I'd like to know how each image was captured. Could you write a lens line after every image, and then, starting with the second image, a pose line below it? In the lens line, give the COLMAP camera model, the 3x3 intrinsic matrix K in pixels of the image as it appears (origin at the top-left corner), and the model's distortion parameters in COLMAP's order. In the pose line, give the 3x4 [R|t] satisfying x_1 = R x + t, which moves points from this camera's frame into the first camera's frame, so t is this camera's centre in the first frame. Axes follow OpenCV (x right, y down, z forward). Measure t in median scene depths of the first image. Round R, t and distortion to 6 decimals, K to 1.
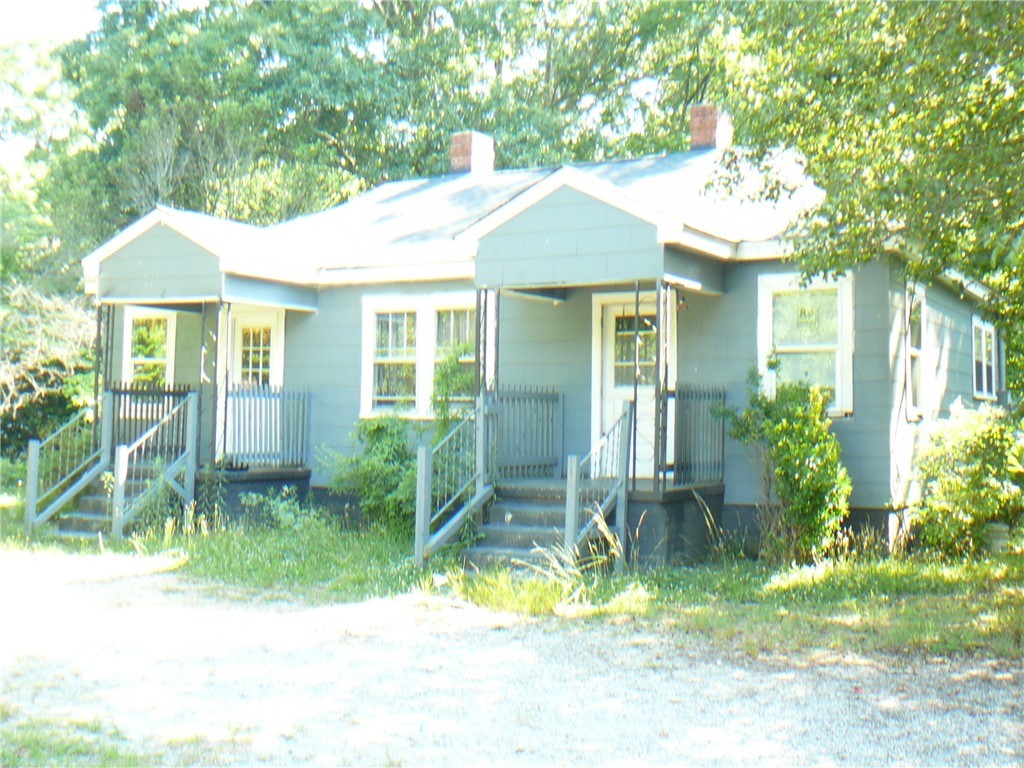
lens RADIAL K [[1356.9, 0, 512.0], [0, 1356.9, 384.0], [0, 0, 1]] dist [0.031091, 0.050862]
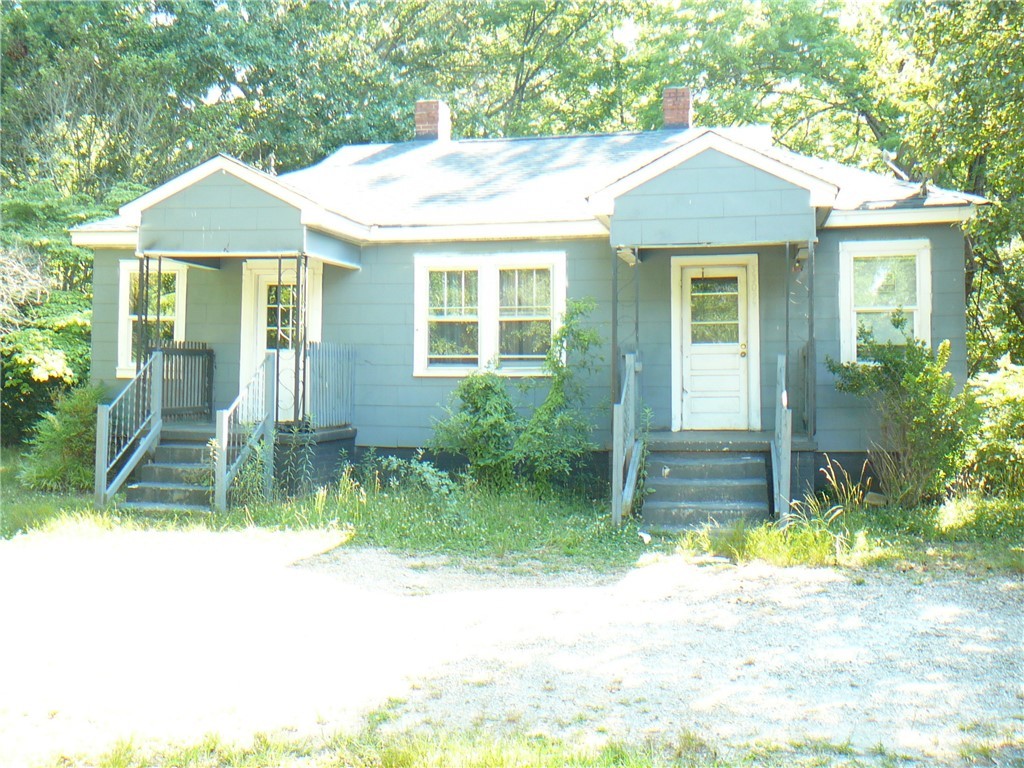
lens RADIAL K [[1137.9, 0, 512.0], [0, 1137.9, 384.0], [0, 0, 1]] dist [0.014236, 0.004925]
pose [[0.948748, -0.013182, 0.315759, -0.315846], [0.002159, 0.999377, 0.035236, 0.001328], [-0.316026, -0.032748, 0.948185, 0.184162]]
